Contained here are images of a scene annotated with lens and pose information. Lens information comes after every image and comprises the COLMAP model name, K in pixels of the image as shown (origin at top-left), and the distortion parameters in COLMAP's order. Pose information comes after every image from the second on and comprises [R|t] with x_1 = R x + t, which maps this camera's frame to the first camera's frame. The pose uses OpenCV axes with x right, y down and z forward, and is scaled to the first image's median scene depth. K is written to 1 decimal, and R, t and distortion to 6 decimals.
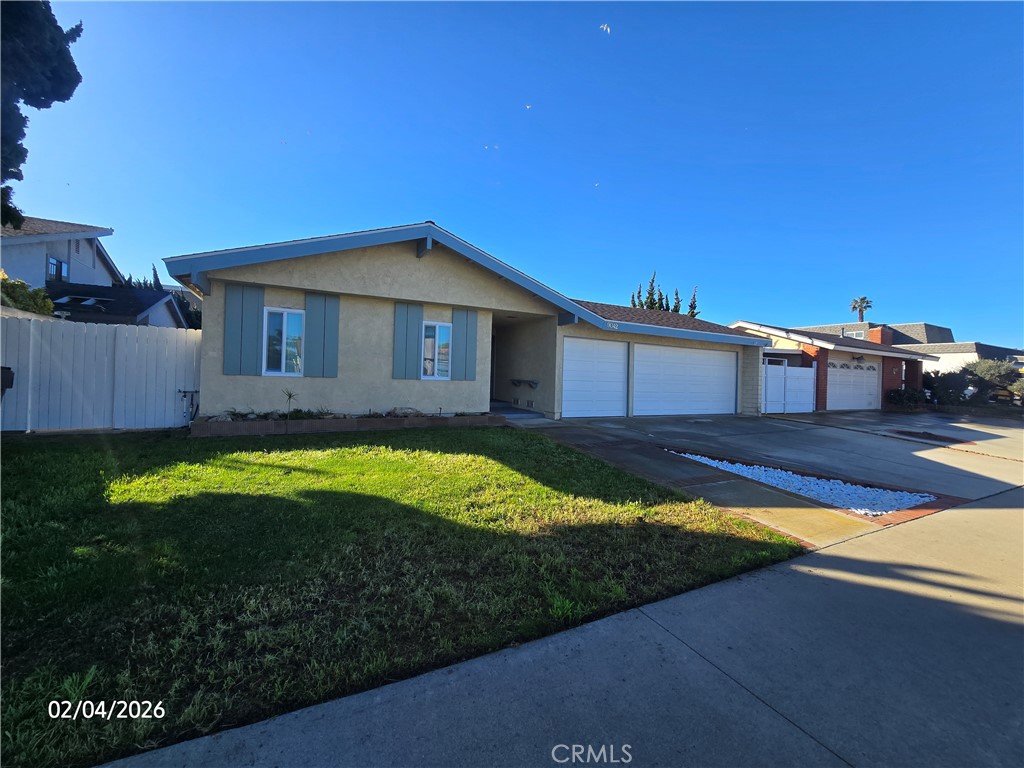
lens RADIAL K [[419.0, 0, 513.2], [0, 419.0, 375.9], [0, 0, 1]] dist [-0.003059, 0.000006]
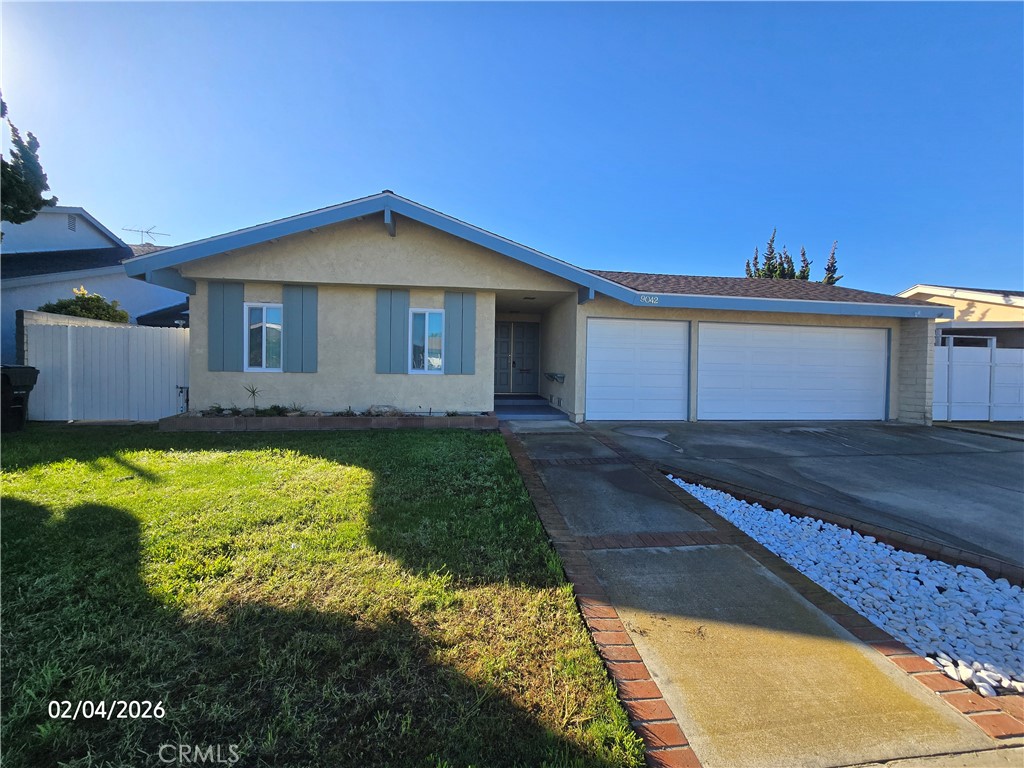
lens RADIAL K [[419.0, 0, 513.2], [0, 419.0, 375.9], [0, 0, 1]] dist [-0.003059, 0.000006]
pose [[0.938309, -0.007067, -0.345726, 0.283568], [0.012199, 0.999845, 0.012669, 0.004088], [0.345583, -0.016105, 0.938250, 0.226921]]
